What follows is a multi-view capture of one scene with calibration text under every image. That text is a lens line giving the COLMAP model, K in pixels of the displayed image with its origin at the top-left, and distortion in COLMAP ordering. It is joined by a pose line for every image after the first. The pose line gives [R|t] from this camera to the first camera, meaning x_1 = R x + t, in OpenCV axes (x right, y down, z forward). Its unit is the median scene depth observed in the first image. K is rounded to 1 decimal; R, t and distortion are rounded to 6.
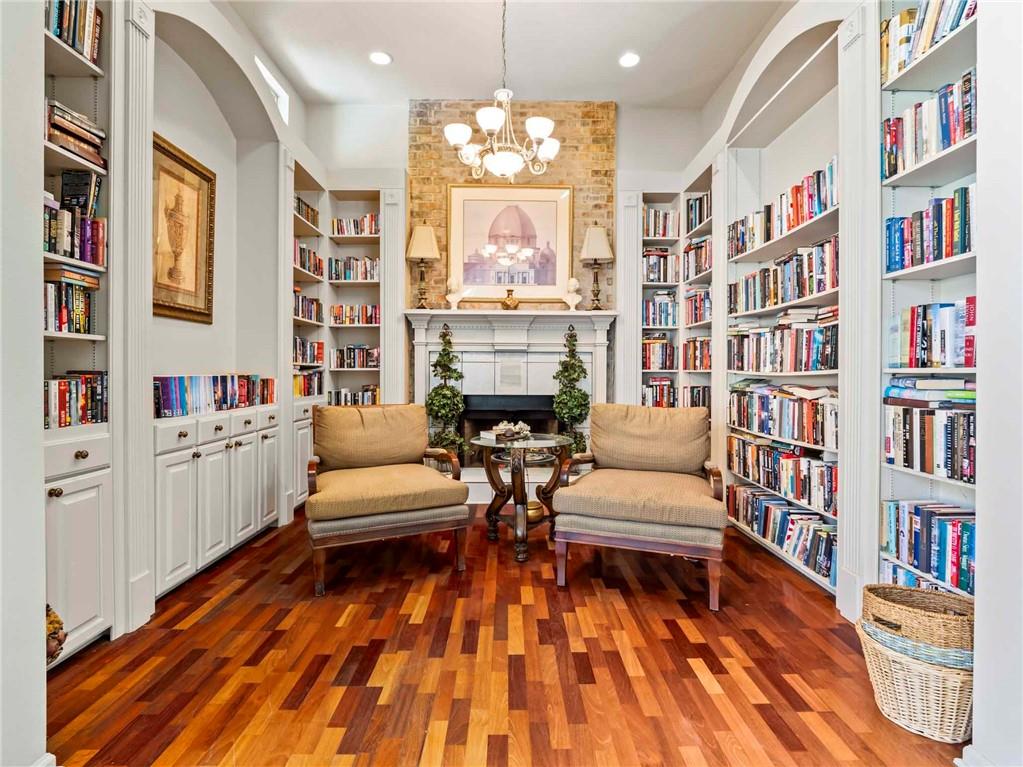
lens RADIAL K [[505.4, 0, 506.7], [0, 505.4, 375.3], [0, 0, 1]] dist [-0.007274, 0.000594]
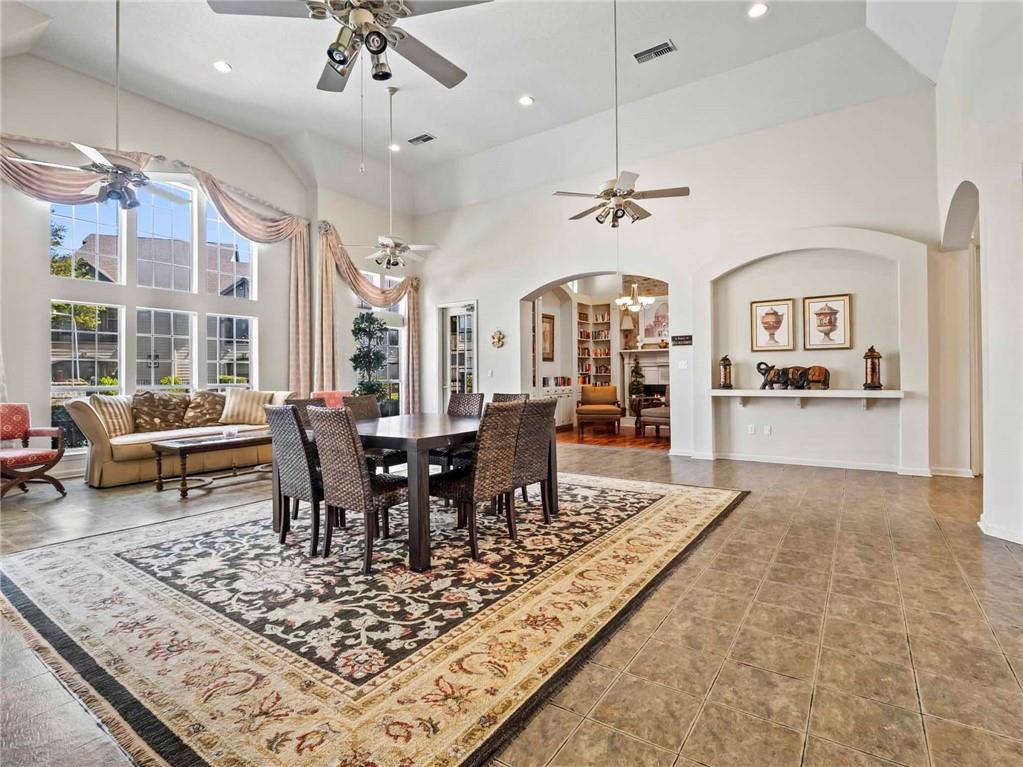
lens RADIAL K [[505.4, 0, 508.6], [0, 505.4, 380.9], [0, 0, 1]] dist [-0.007274, 0.000594]
pose [[0.825190, -0.009269, -0.564779, 0.753558], [0.009976, 0.999949, -0.001836, 0.021324], [0.564767, -0.004119, 0.825240, -1.376404]]
